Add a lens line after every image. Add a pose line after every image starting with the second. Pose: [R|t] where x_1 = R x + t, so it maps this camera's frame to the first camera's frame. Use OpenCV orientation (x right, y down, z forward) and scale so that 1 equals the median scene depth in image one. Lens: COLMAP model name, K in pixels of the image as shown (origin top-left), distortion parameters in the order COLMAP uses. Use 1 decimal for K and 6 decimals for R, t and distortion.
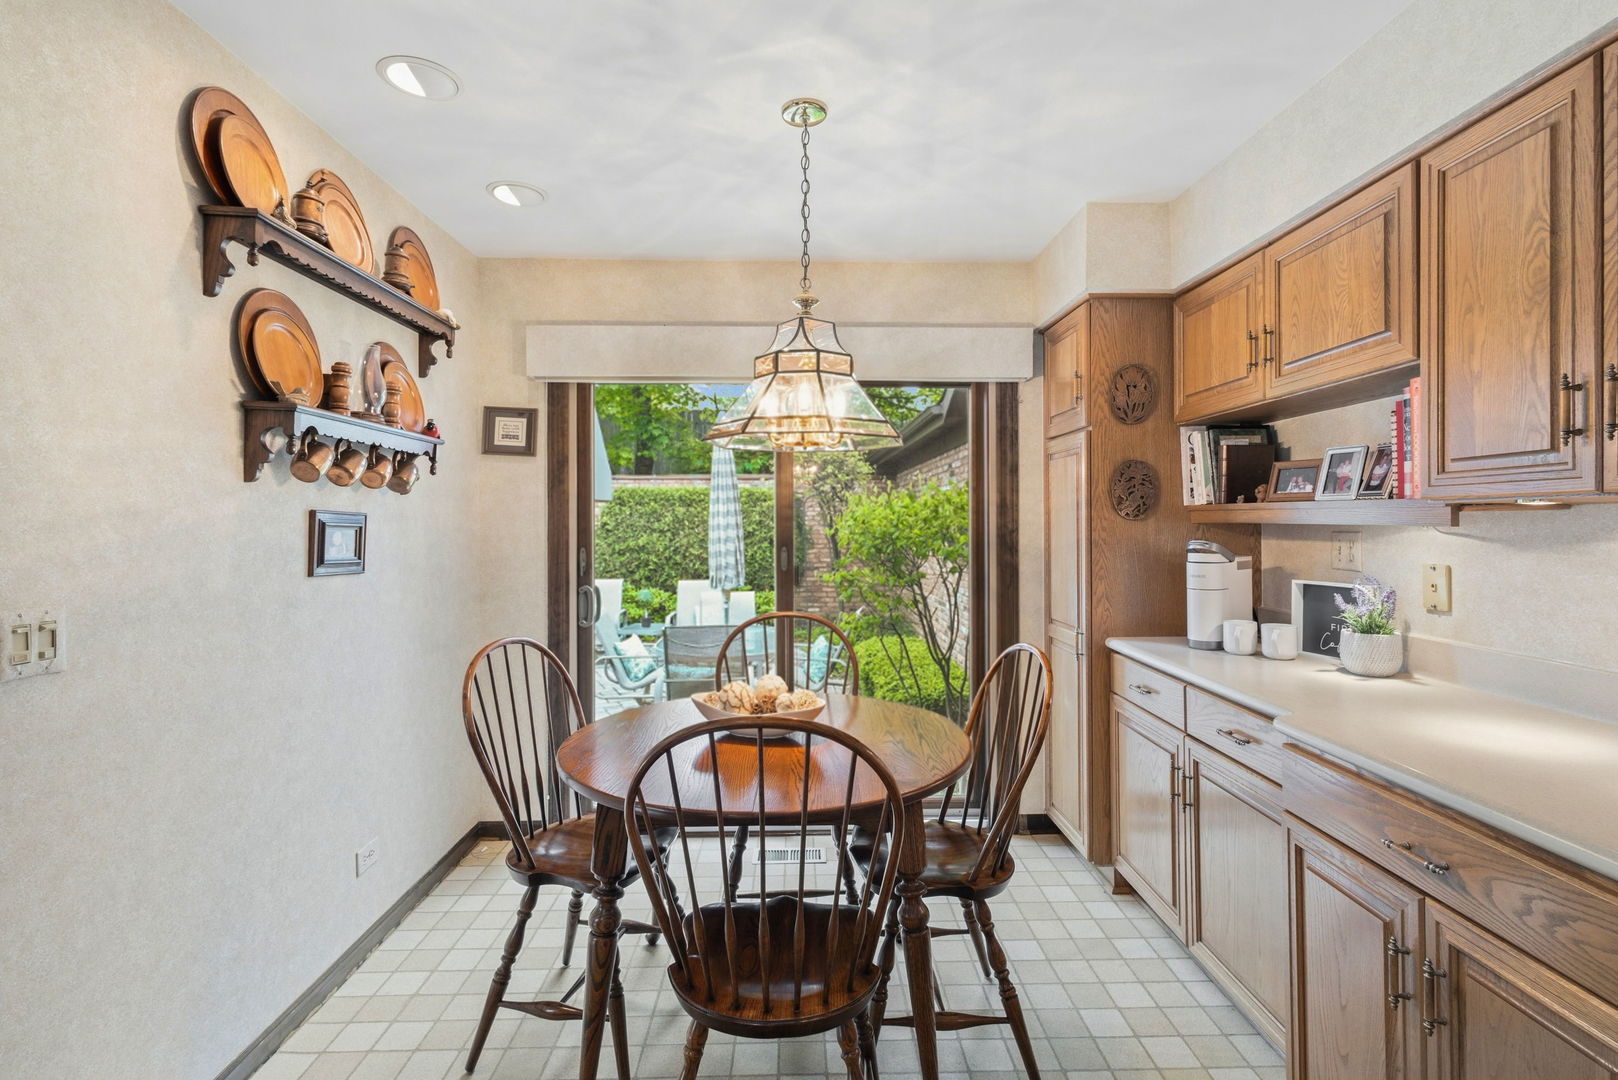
lens RADIAL K [[760.6, 0, 809.9], [0, 760.6, 527.7], [0, 0, 1]] dist [0.000869, -0.000820]
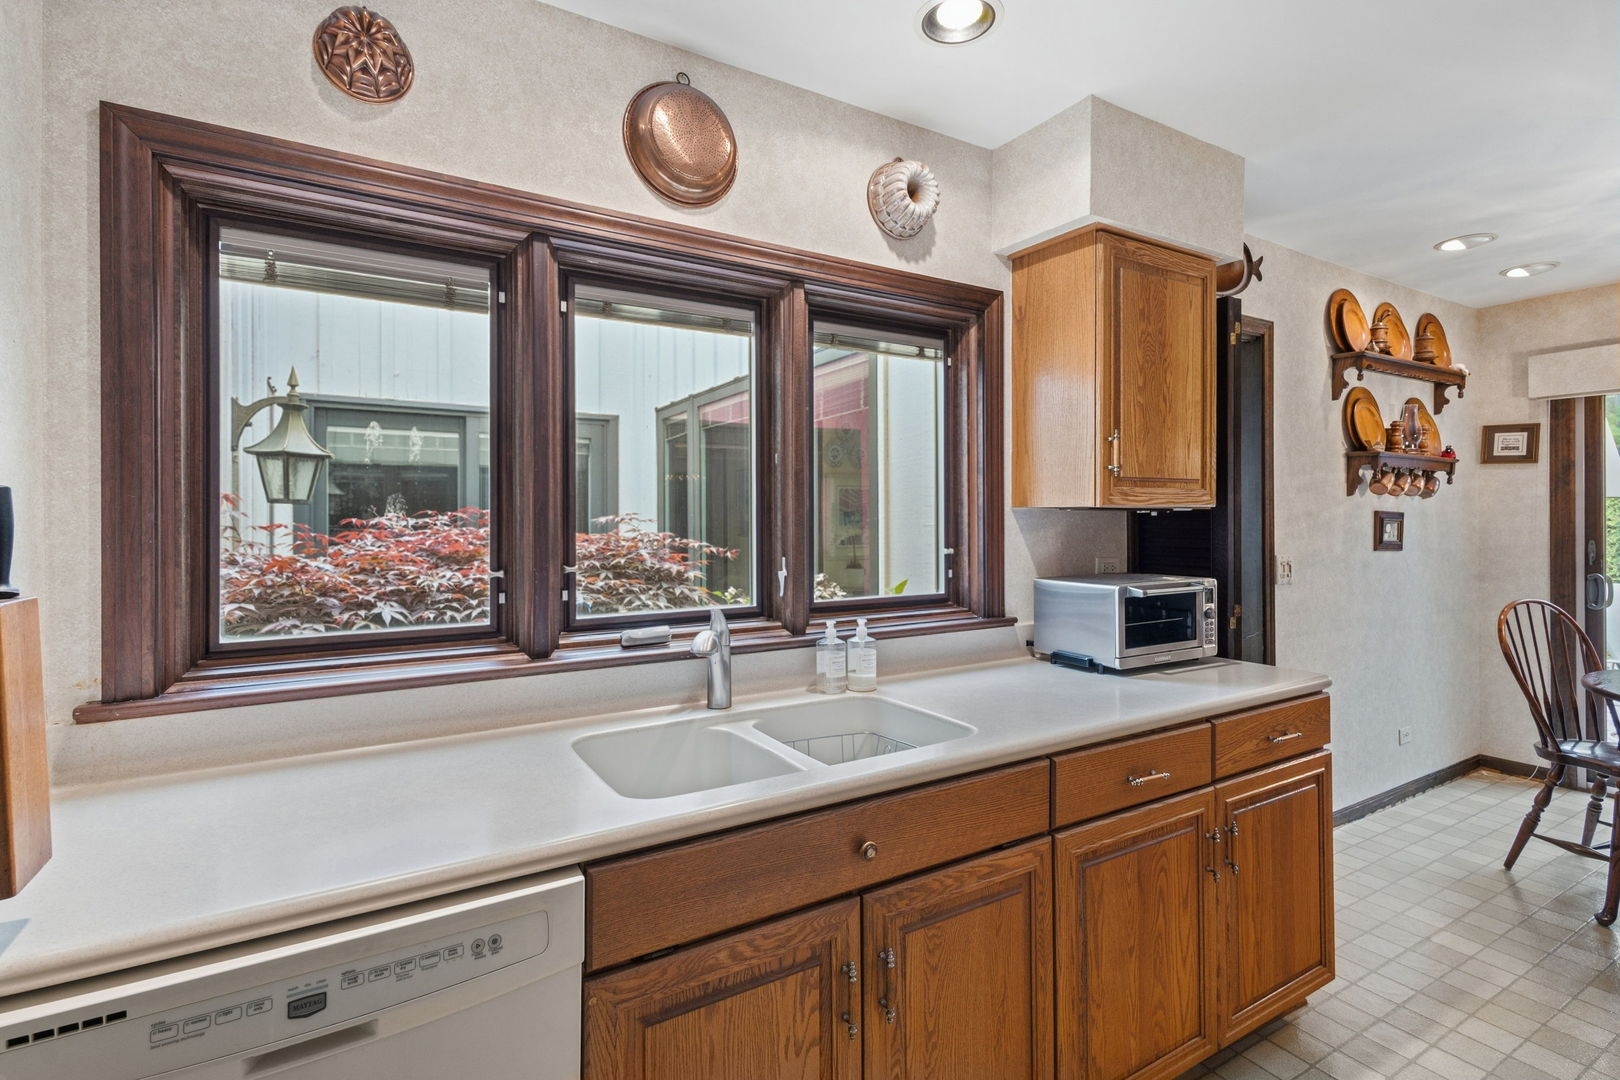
lens RADIAL K [[761.5, 0, 799.5], [0, 761.5, 512.6], [0, 0, 1]] dist [0.000869, -0.000820]
pose [[0.482770, -0.001653, -0.875745, 0.179368], [-0.005647, 0.999972, -0.005001, -0.003421], [0.875729, 0.007359, 0.482747, -0.827836]]
